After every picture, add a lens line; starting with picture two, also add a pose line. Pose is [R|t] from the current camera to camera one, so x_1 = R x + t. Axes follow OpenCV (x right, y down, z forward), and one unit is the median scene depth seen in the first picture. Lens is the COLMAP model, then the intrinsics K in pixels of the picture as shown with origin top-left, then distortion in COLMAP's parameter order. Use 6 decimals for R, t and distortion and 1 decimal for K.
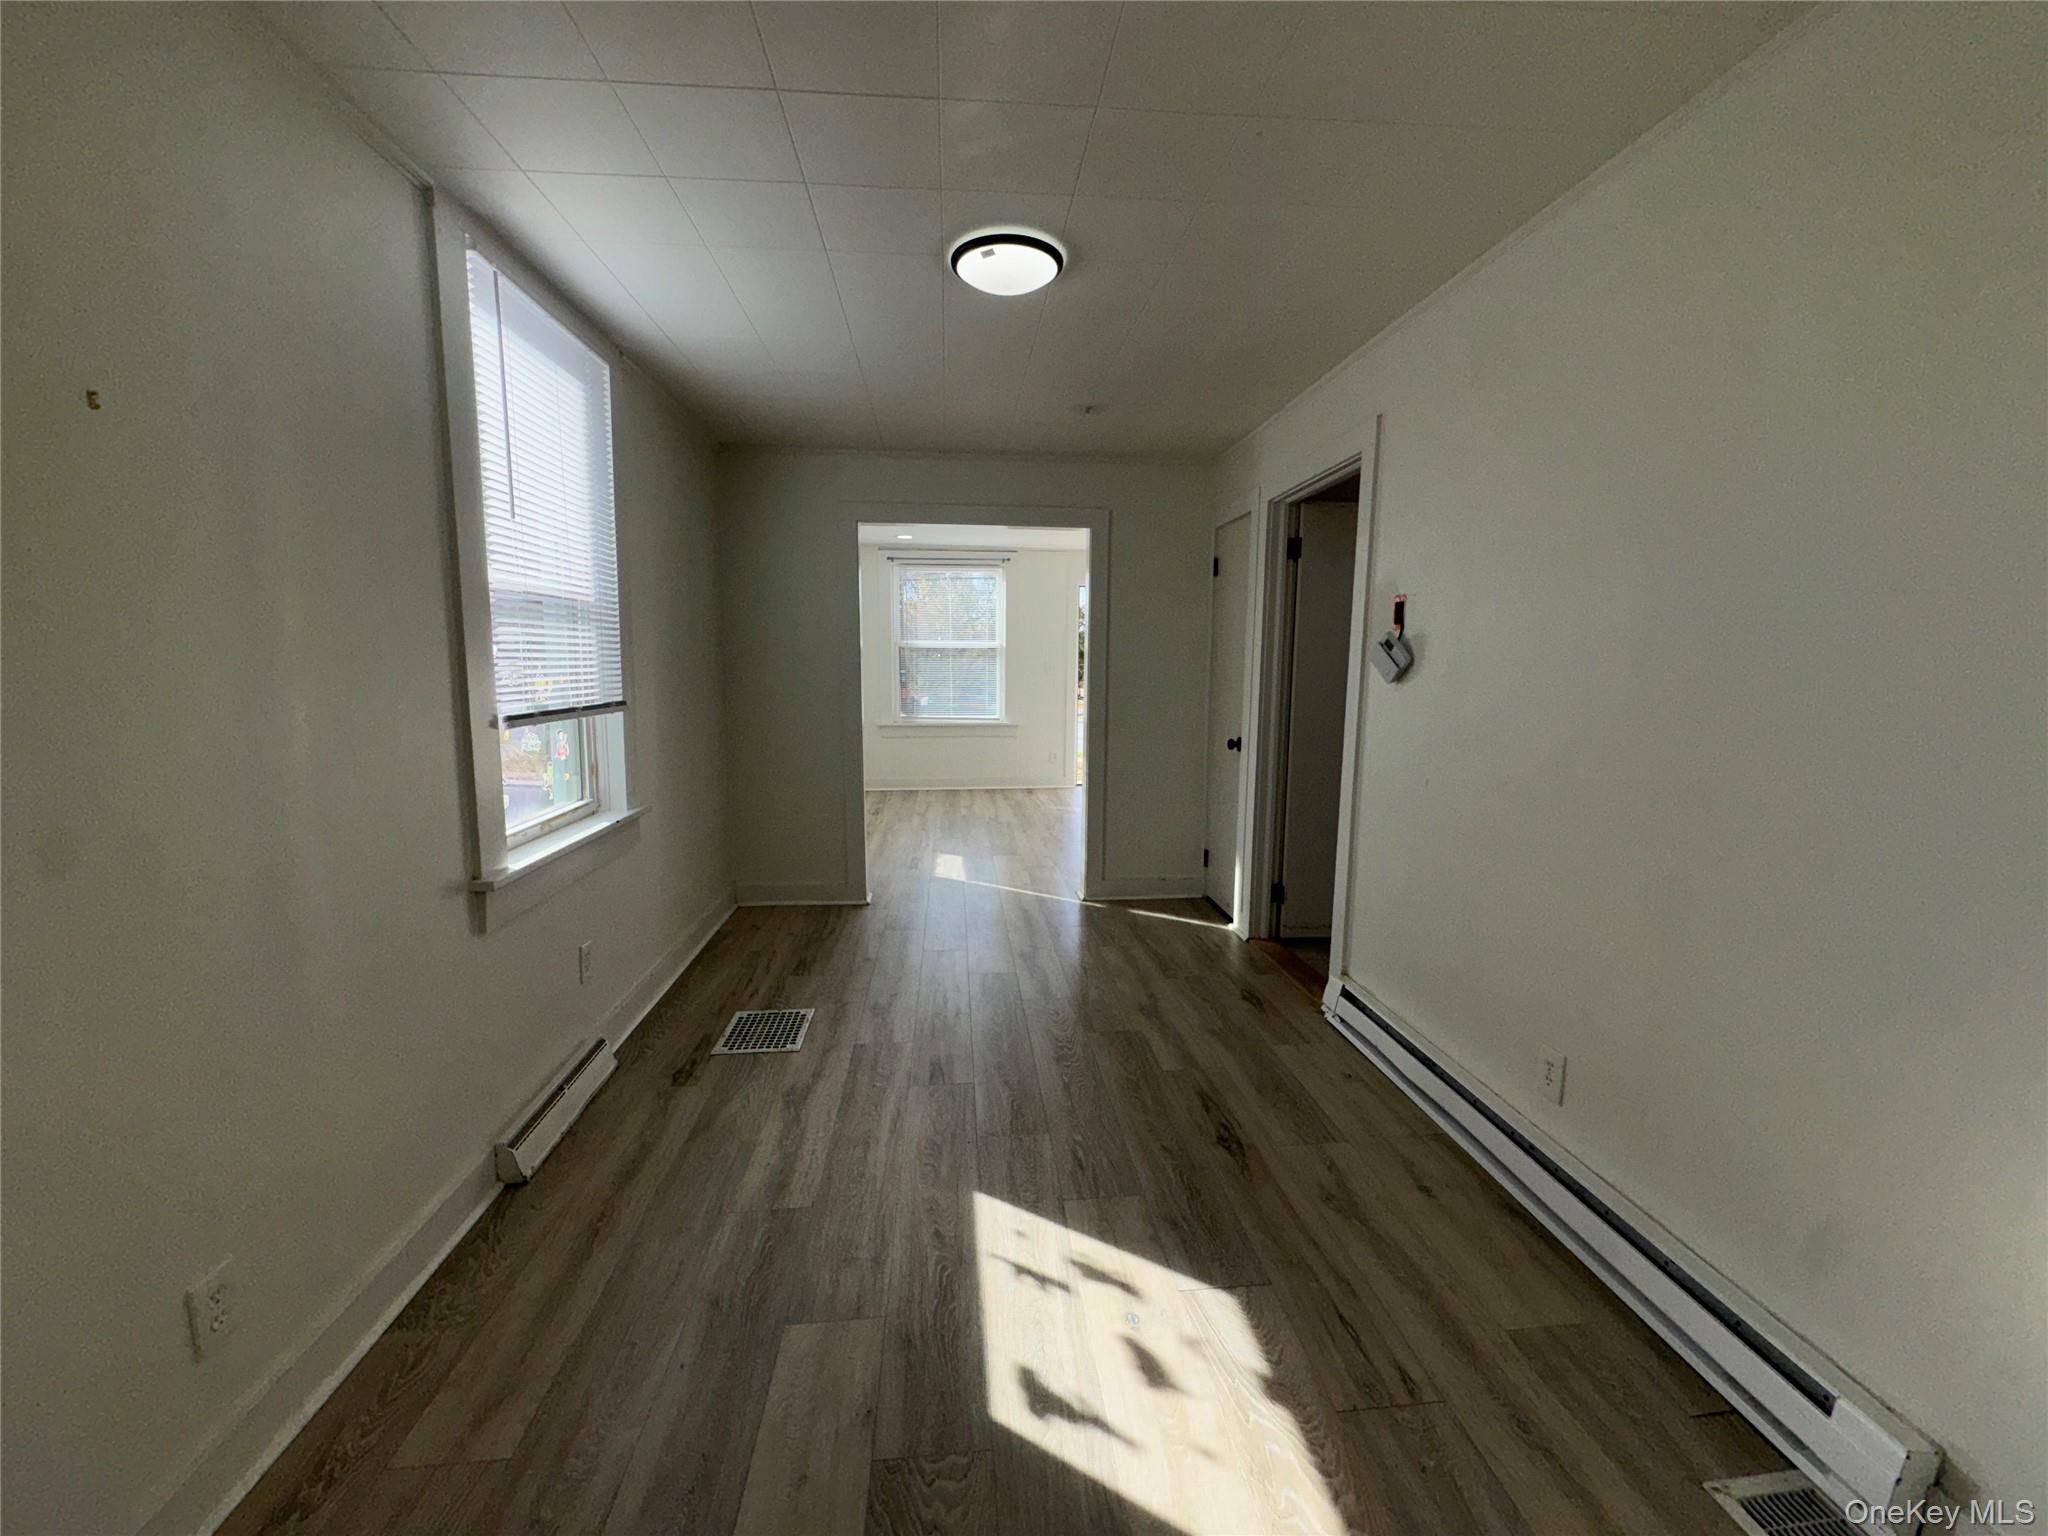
lens RADIAL K [[816.3, 0, 1024.0], [0, 816.3, 768.0], [0, 0, 1]] dist [-0.003498, -0.000093]
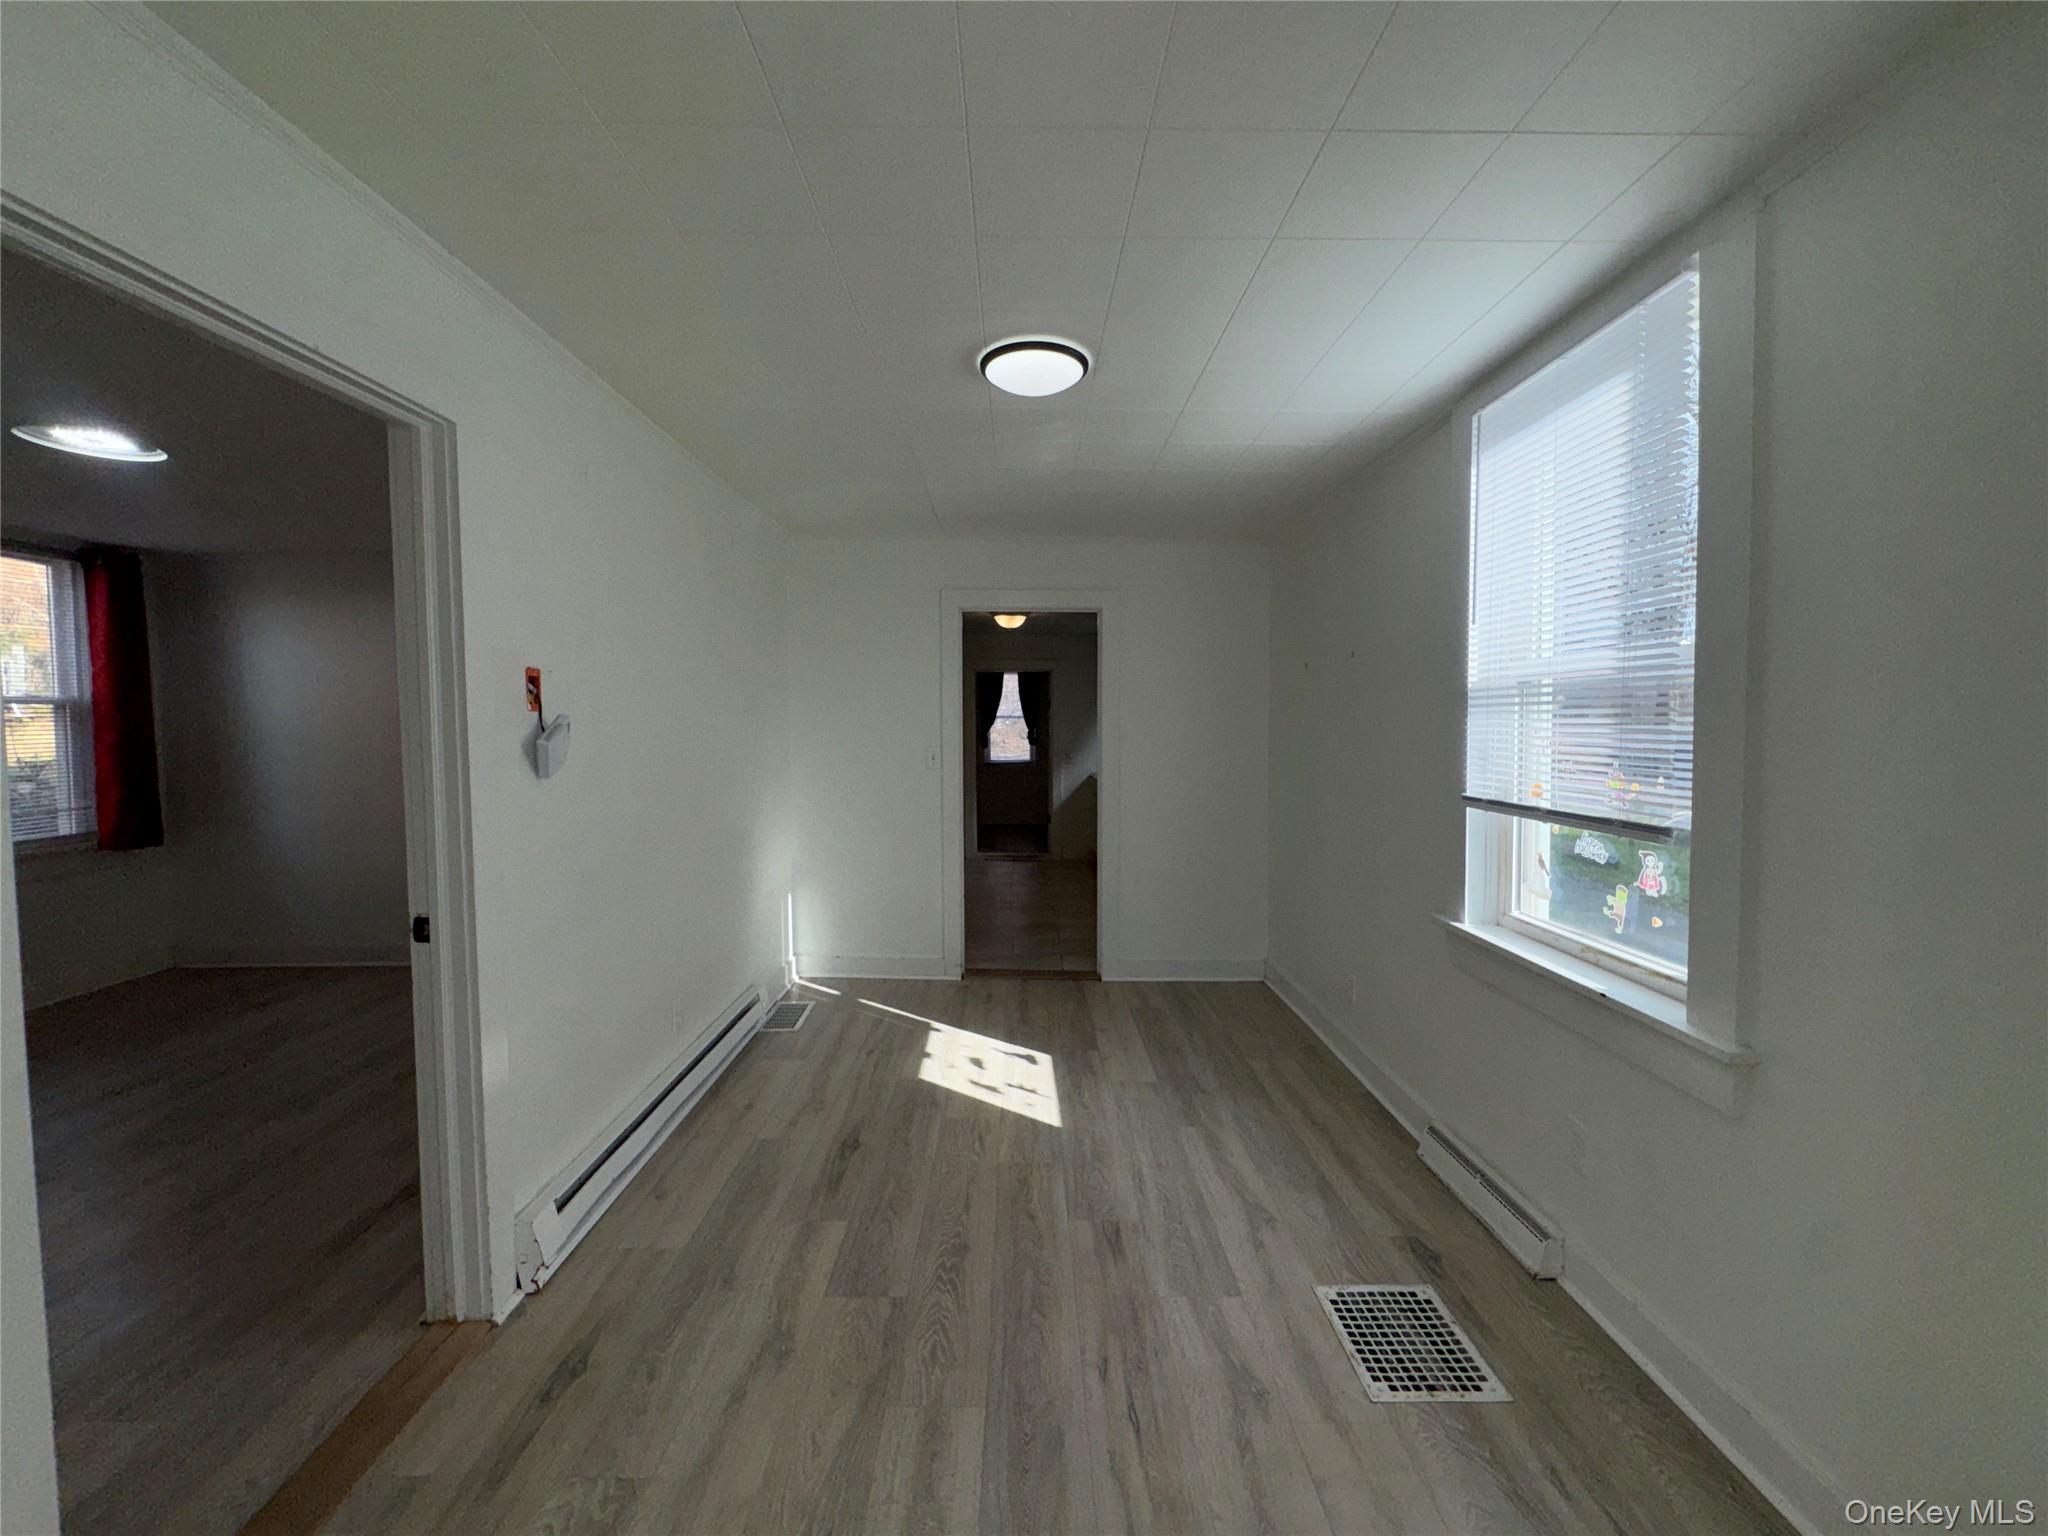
lens RADIAL K [[814.7, 0, 1008.0], [0, 814.7, 763.8], [0, 0, 1]] dist [-0.002052, -0.000284]
pose [[-0.994778, -0.008616, 0.101699, -0.088233], [0.009872, 0.983636, 0.179897, -0.284639], [-0.101585, 0.179961, -0.978414, 1.922413]]
